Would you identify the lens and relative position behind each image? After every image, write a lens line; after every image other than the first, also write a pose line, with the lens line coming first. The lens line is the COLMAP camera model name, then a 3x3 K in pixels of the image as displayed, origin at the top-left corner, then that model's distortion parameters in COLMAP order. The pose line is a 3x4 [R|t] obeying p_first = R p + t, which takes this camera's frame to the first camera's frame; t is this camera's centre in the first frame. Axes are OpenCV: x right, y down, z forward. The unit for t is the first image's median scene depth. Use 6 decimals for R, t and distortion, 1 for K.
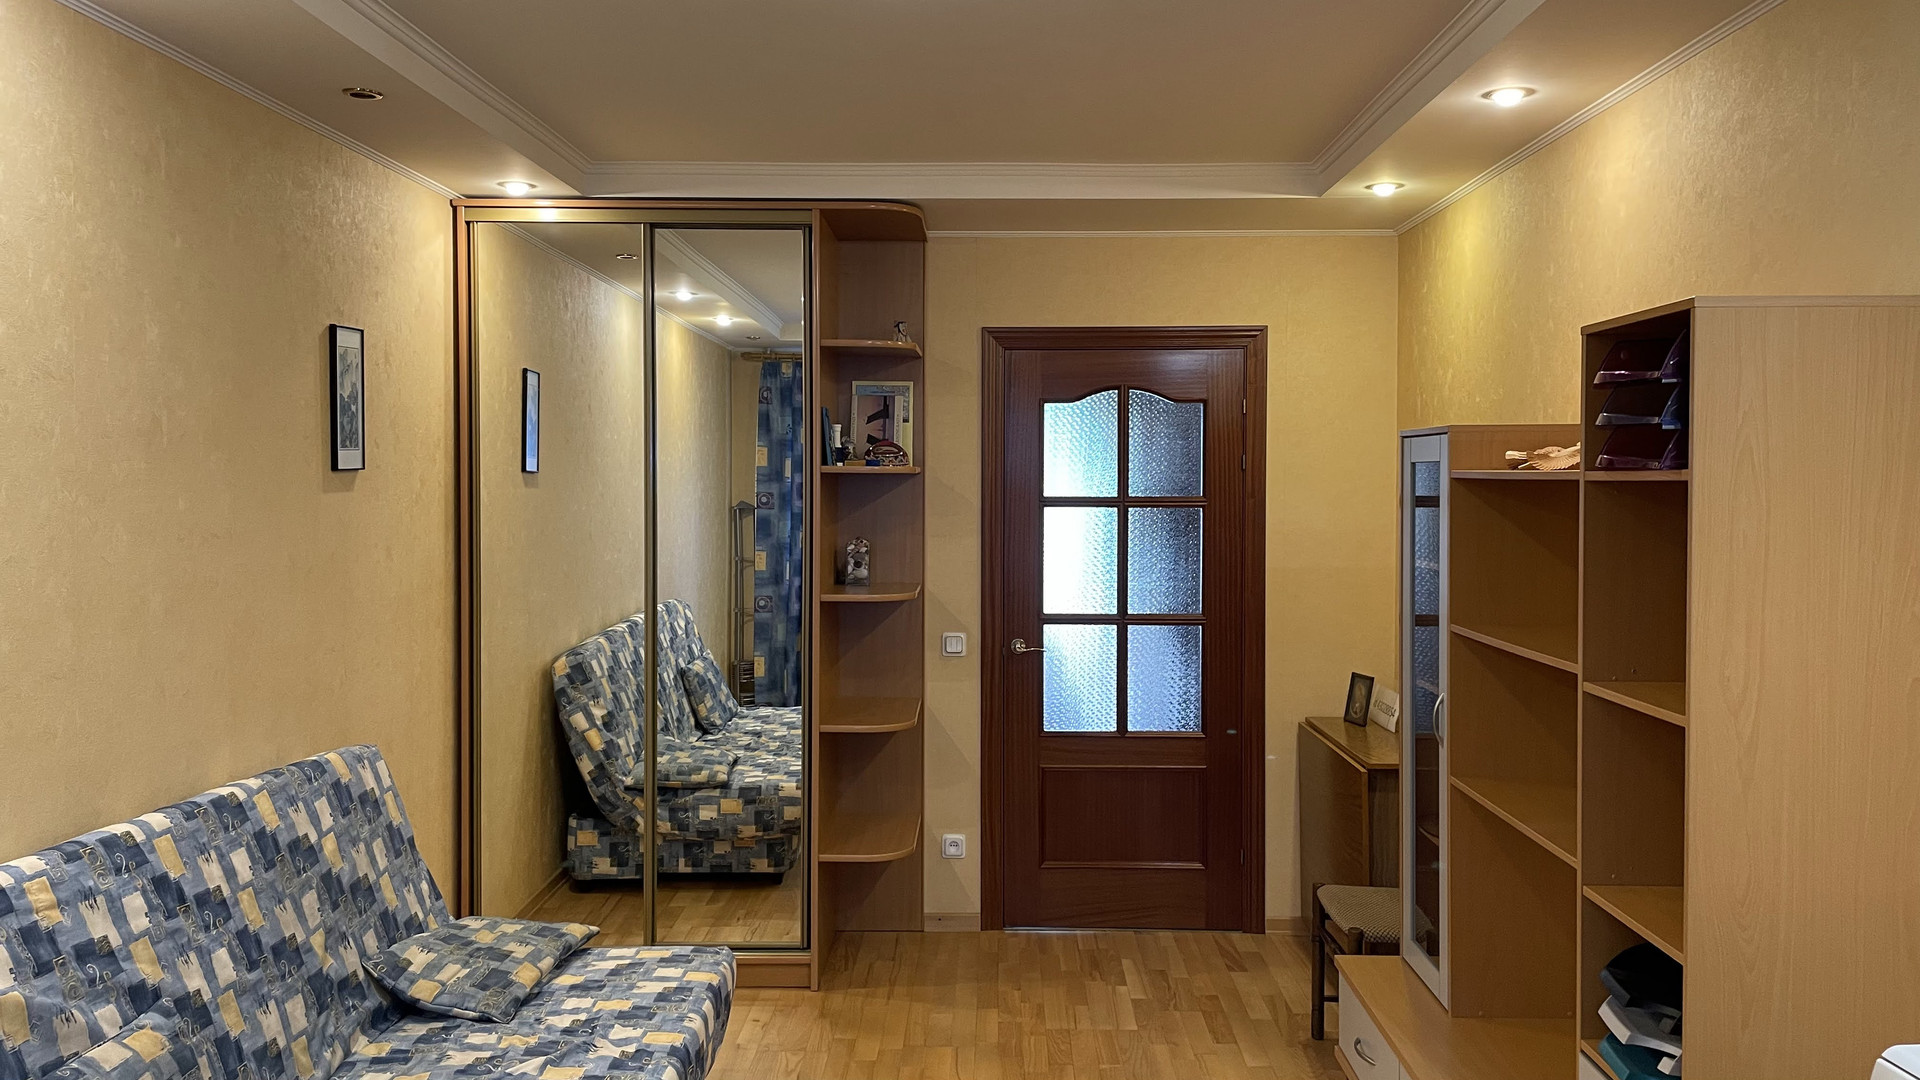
lens RADIAL K [[1445.2, 0, 960.8], [0, 1445.2, 536.8], [0, 0, 1]] dist [0.010542, -0.031373]
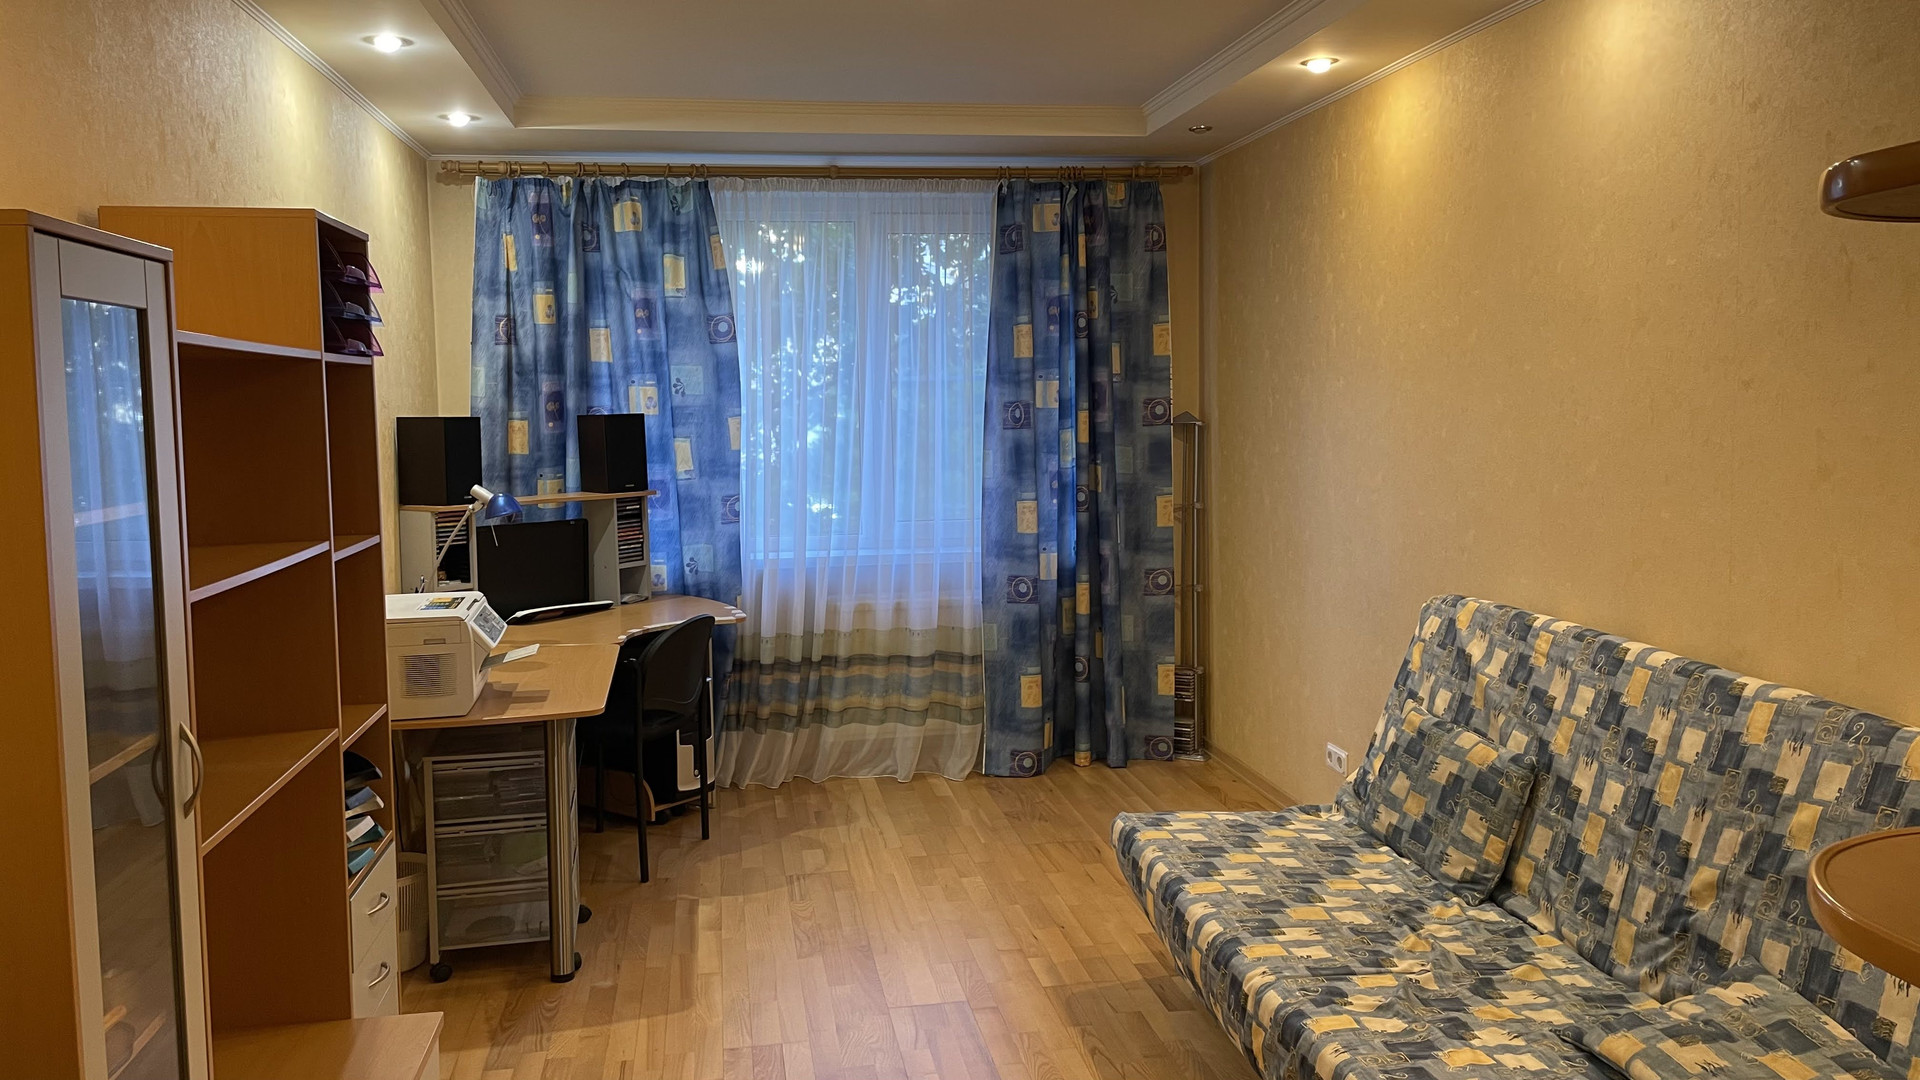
lens RADIAL K [[1445.2, 0, 960.7], [0, 1445.2, 538.6], [0, 0, 1]] dist [0.010542, -0.031373]
pose [[-0.982887, 0.089765, -0.160857, 0.127566], [0.068022, 0.988381, 0.135924, -0.075640], [0.171189, 0.122657, -0.977573, 1.978046]]
